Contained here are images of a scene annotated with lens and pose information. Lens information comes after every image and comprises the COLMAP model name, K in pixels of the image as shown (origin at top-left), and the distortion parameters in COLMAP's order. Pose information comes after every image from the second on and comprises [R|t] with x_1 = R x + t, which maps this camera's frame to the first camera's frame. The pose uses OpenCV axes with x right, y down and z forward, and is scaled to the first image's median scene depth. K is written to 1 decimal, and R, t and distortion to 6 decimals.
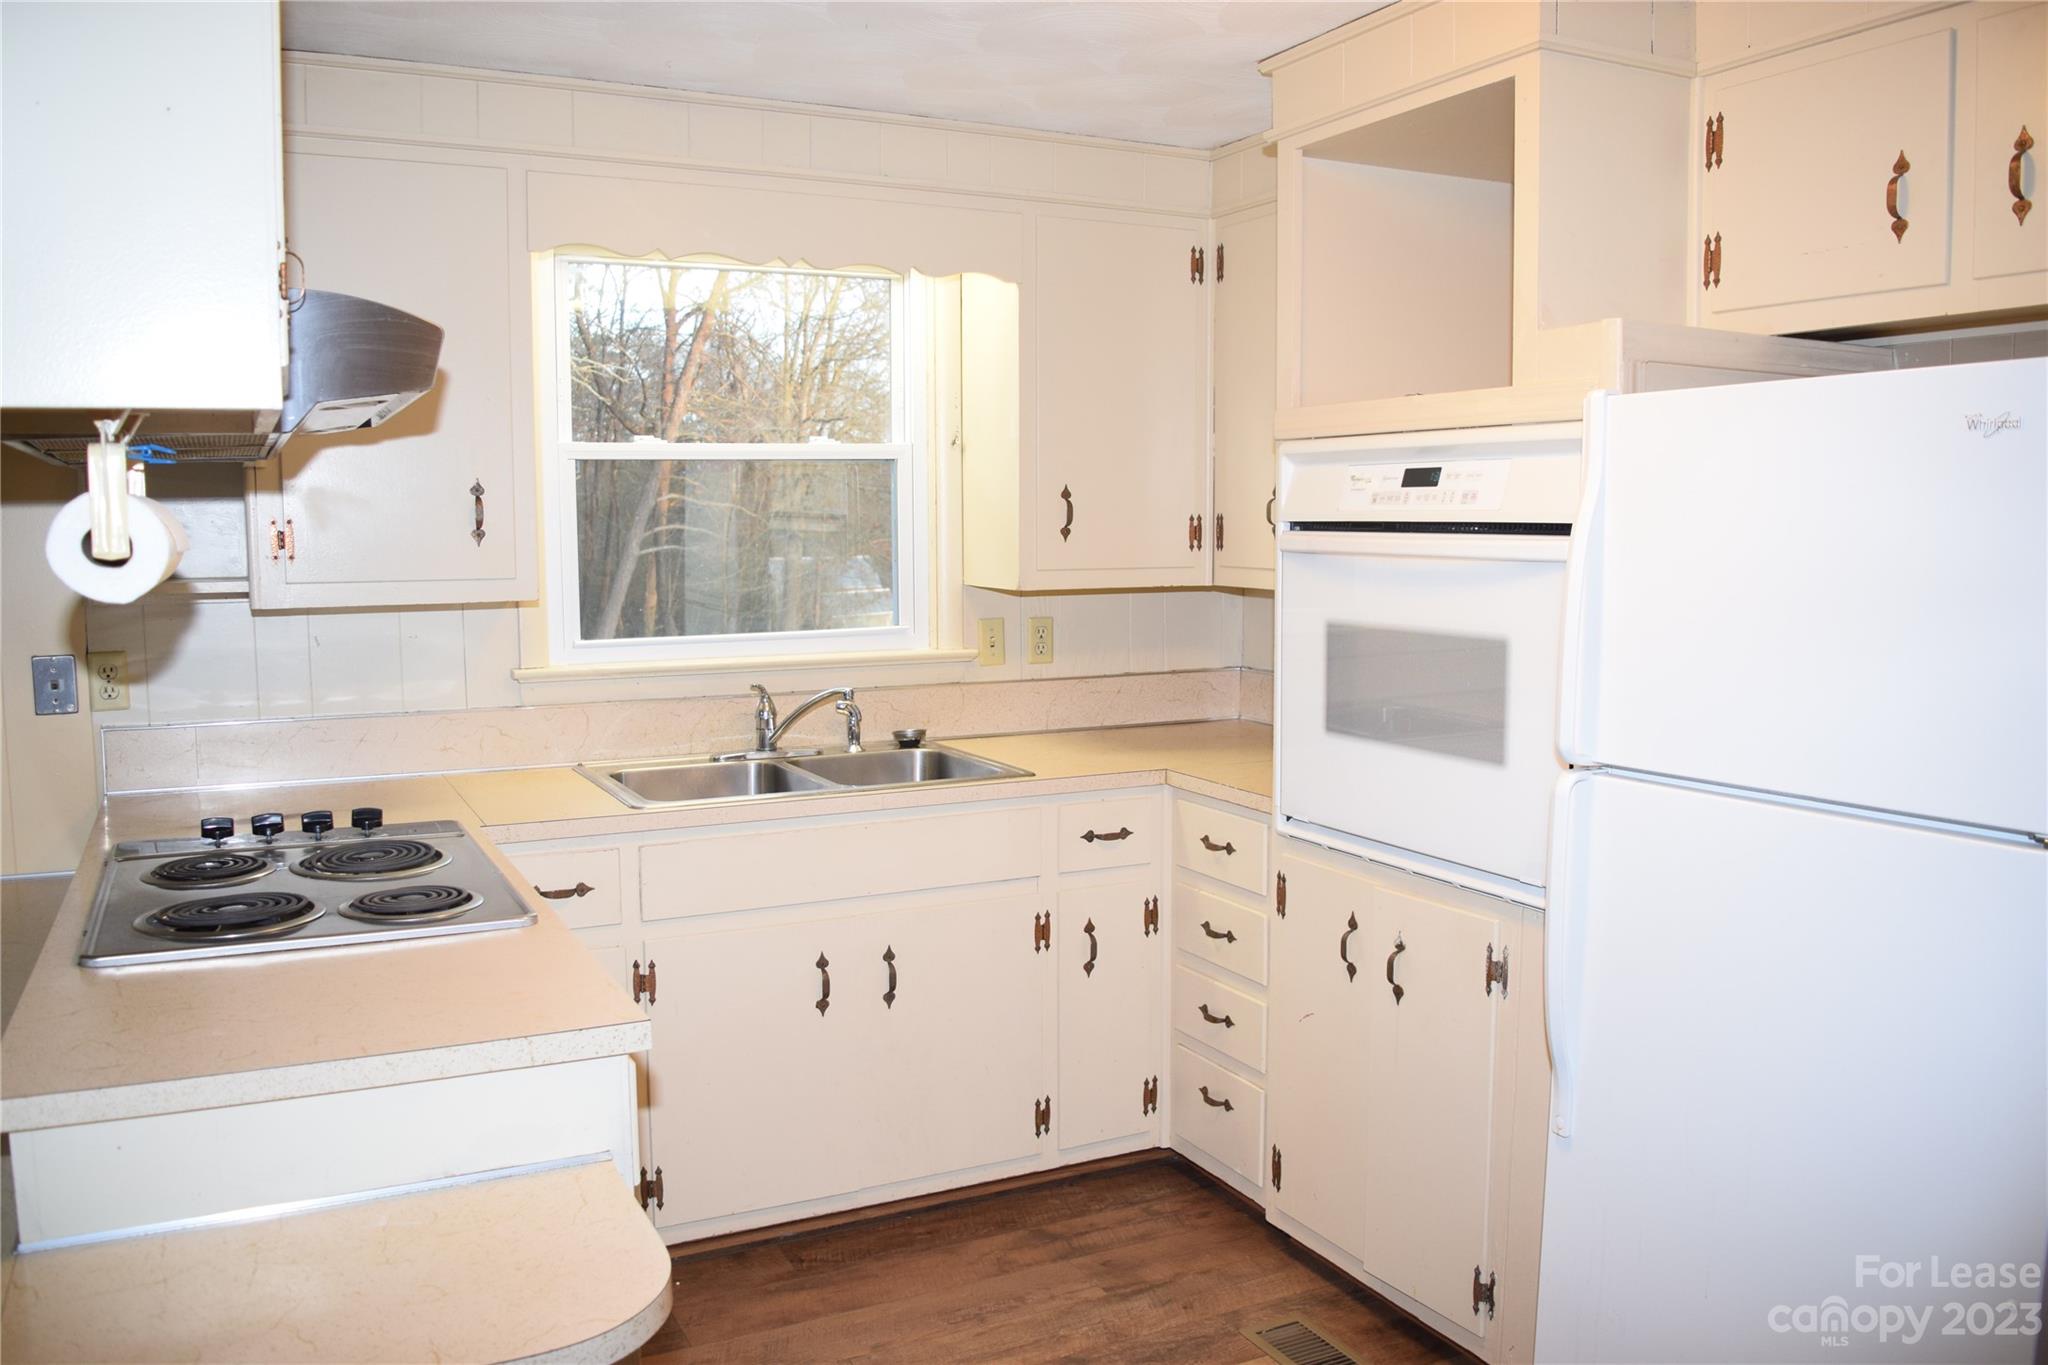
lens RADIAL K [[1616.6, 0, 1017.5], [0, 1616.6, 688.4], [0, 0, 1]] dist [-0.093790, 0.010880]
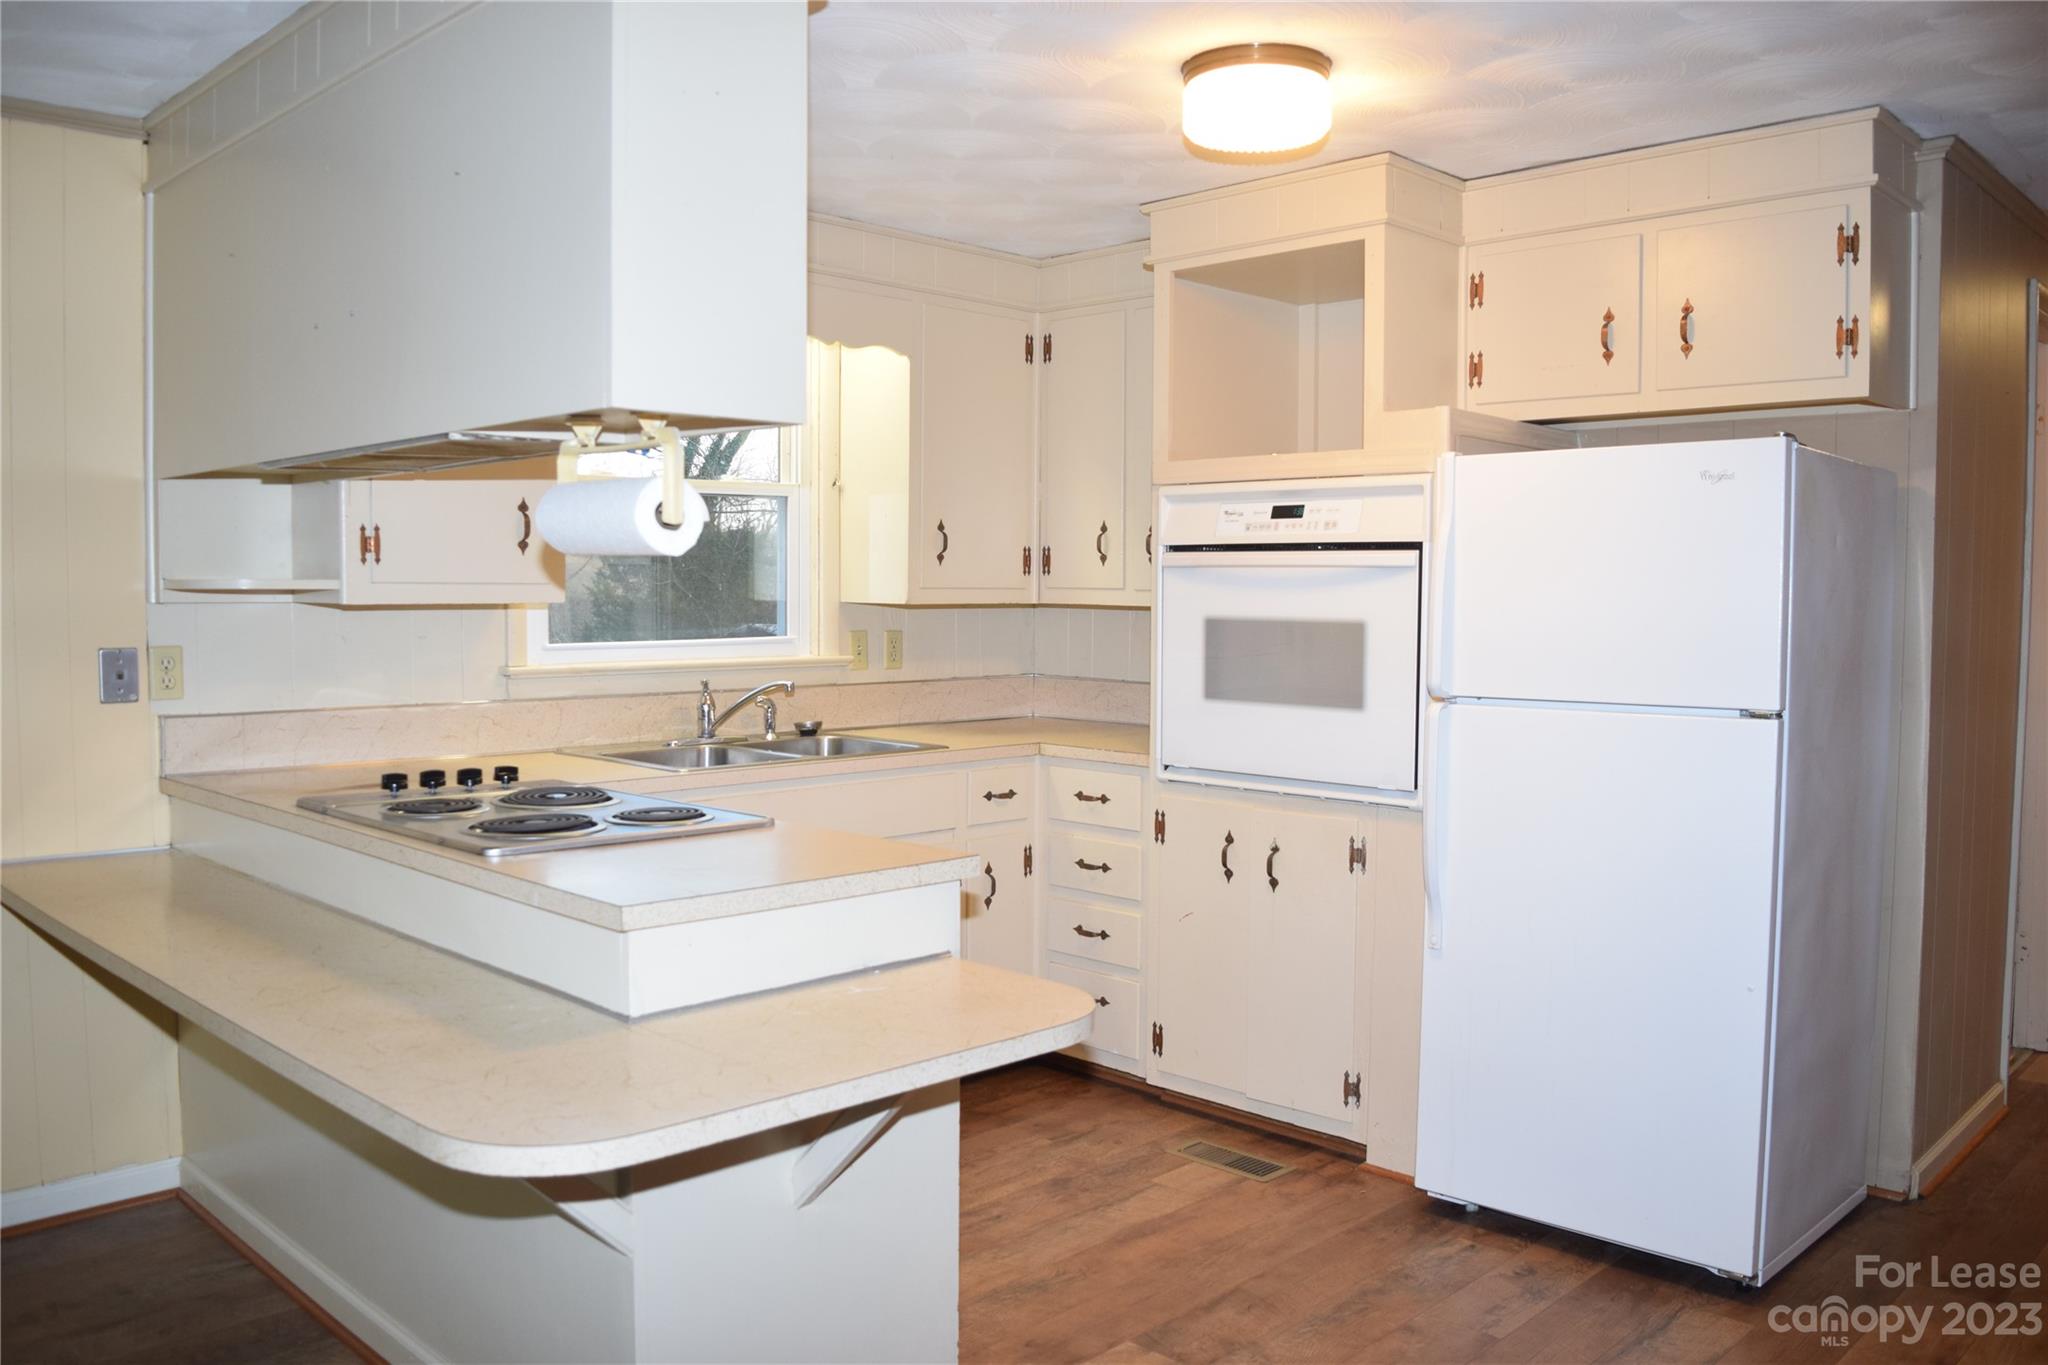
lens RADIAL K [[1616.6, 0, 1031.2], [0, 1616.6, 686.1], [0, 0, 1]] dist [-0.093790, 0.010880]
pose [[0.943718, -0.010550, 0.330583, -0.392754], [0.025460, 0.998843, -0.040804, 0.067238], [-0.329770, 0.046924, 0.942894, -0.234097]]
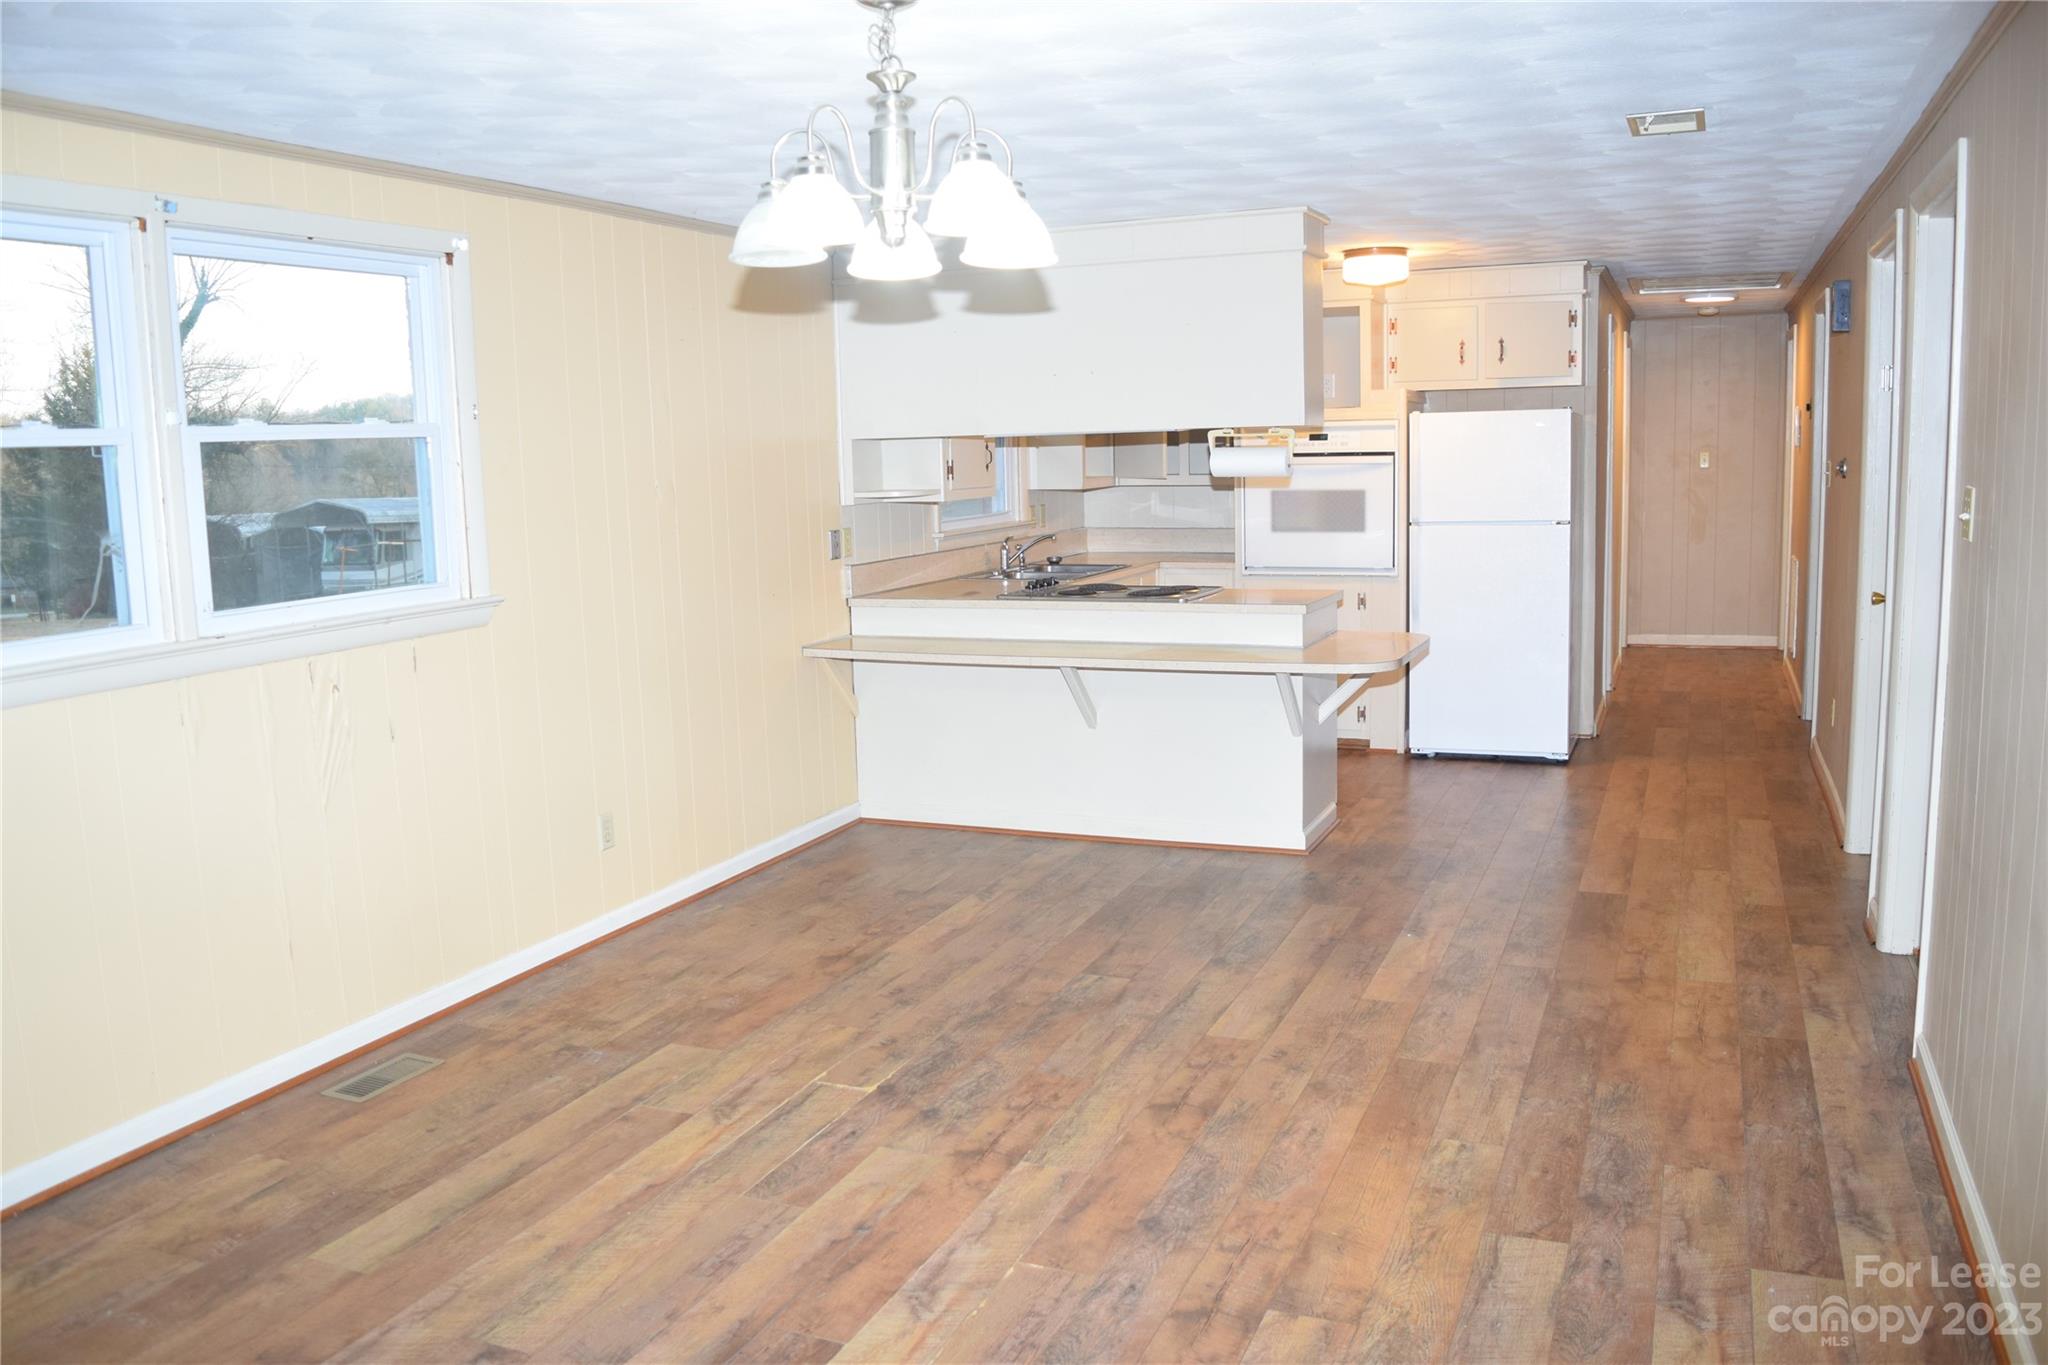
lens RADIAL K [[1616.6, 0, 1011.0], [0, 1616.6, 687.5], [0, 0, 1]] dist [-0.093790, 0.010880]
pose [[0.765446, -0.114822, 0.633173, -1.870497], [0.102621, 0.993141, 0.056041, 0.088457], [-0.635265, 0.022080, 0.771979, -0.796785]]
